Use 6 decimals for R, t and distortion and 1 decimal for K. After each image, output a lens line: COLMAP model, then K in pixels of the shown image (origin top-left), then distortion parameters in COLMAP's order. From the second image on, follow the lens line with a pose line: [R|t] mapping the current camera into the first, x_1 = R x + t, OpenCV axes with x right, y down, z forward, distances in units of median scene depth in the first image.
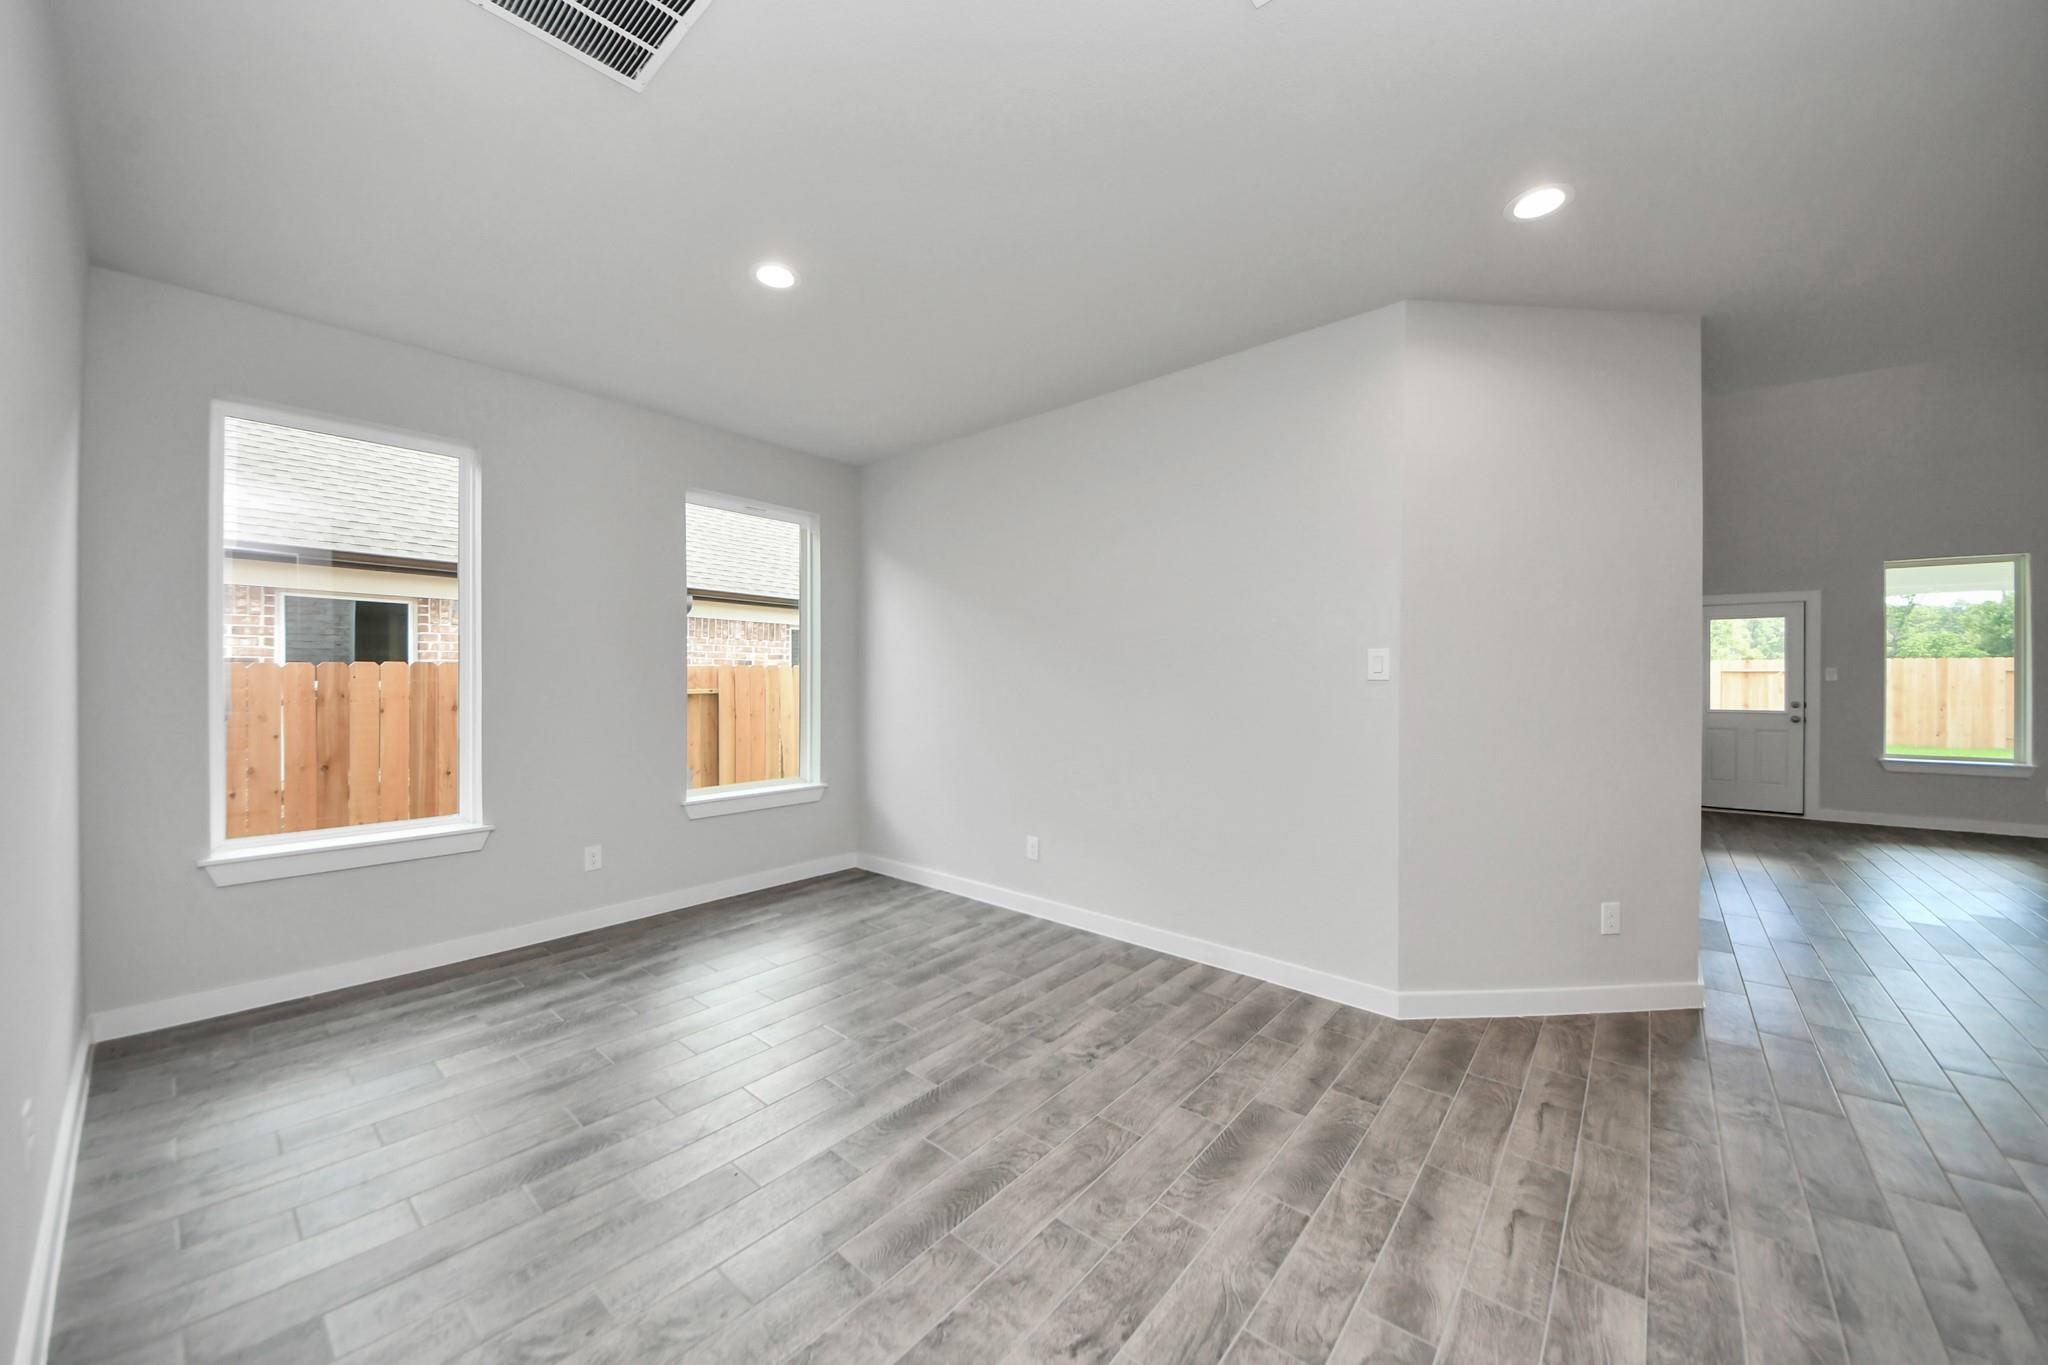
lens RADIAL K [[743.0, 0, 1020.9], [0, 743.0, 678.4], [0, 0, 1]] dist [0.013784, -0.005863]
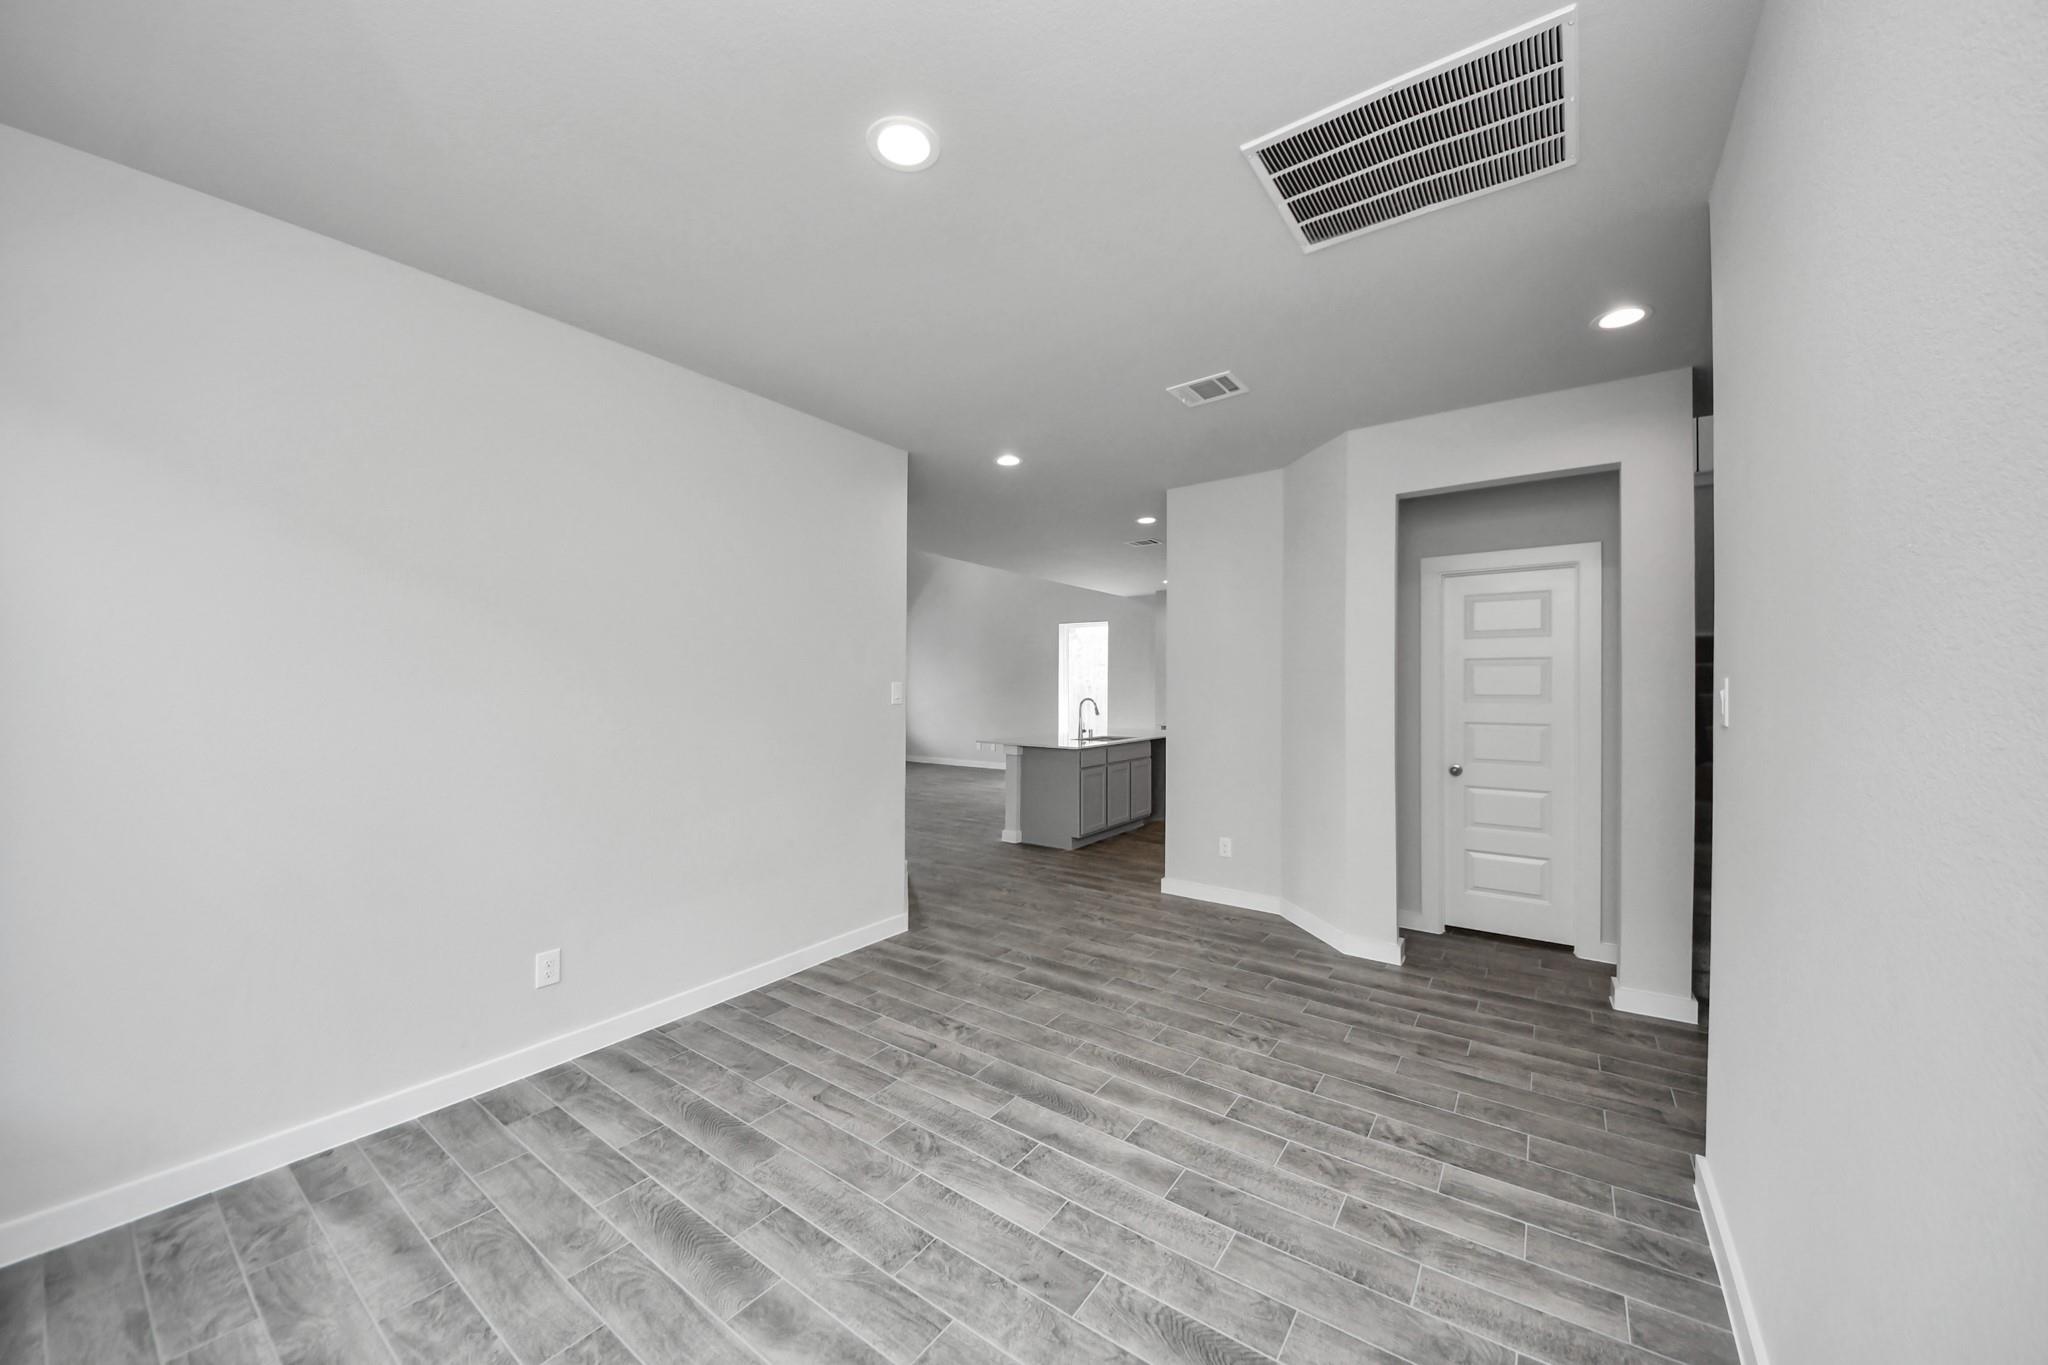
lens RADIAL K [[727.7, 0, 1012.6], [0, 727.7, 679.8], [0, 0, 1]] dist [0.014800, -0.004211]
pose [[-0.092926, 0.009514, 0.995628, -0.943174], [0.001085, 0.999955, -0.009454, -0.029779], [-0.995672, 0.000202, -0.092932, 0.902581]]
